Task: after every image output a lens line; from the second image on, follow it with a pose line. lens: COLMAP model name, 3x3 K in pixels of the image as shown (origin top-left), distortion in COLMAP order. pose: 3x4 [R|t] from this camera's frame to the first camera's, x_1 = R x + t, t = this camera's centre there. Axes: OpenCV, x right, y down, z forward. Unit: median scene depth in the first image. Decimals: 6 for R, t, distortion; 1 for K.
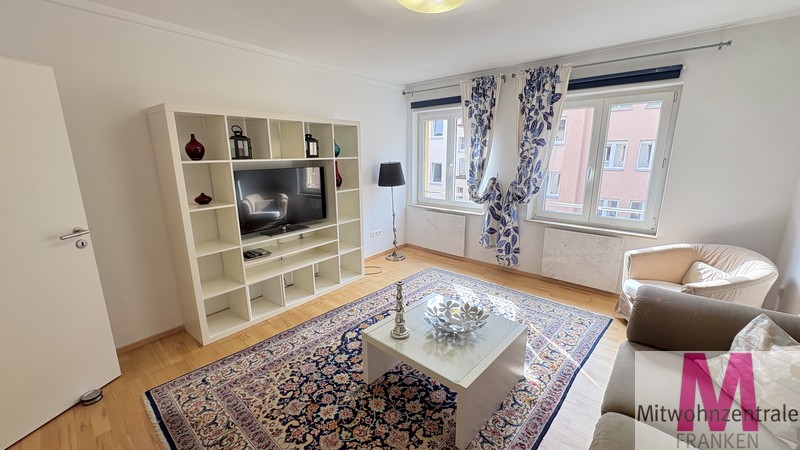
lens RADIAL K [[321.2, 0, 400.0], [0, 321.2, 225.0], [0, 0, 1]] dist [-0.002997, -0.000150]
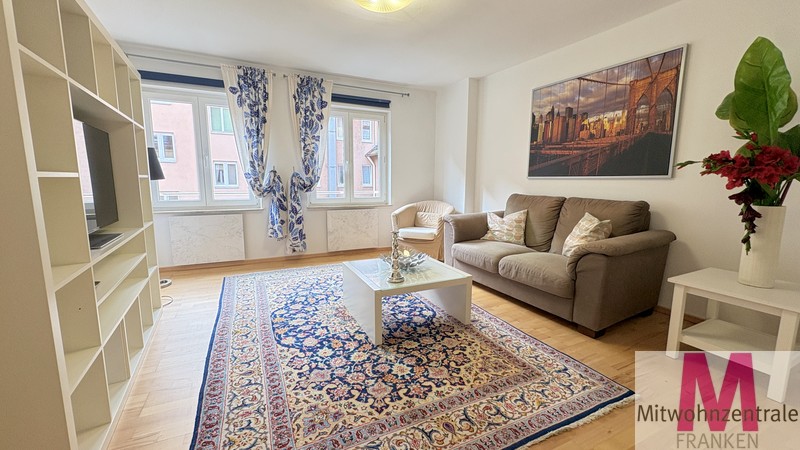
lens RADIAL K [[321.2, 0, 400.0], [0, 321.2, 225.0], [0, 0, 1]] dist [-0.002997, -0.000150]
pose [[0.374741, -0.119913, 0.919342, -0.590254], [0.195855, 0.979461, 0.047921, 0.060182], [-0.906206, 0.162100, 0.390530, 0.307987]]
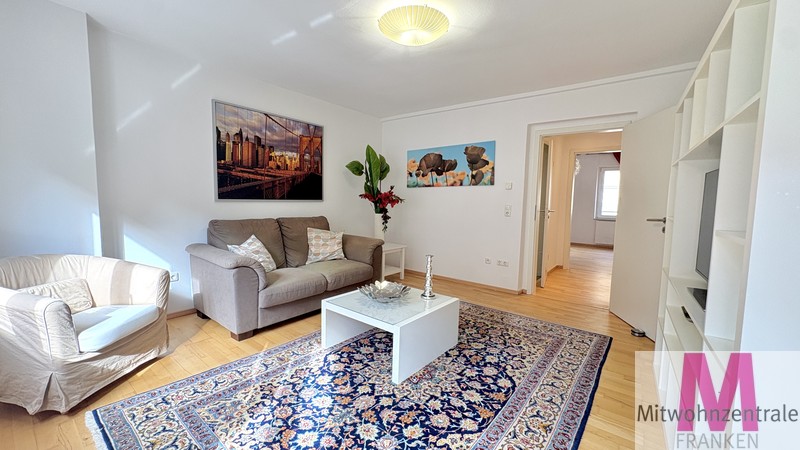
lens RADIAL K [[321.2, 0, 400.0], [0, 321.2, 225.0], [0, 0, 1]] dist [-0.002997, -0.000150]
pose [[-0.997705, -0.008980, -0.067109, 0.119636], [-0.028973, 0.952457, 0.303292, -0.191549], [0.061195, 0.304541, -0.950531, 1.261331]]
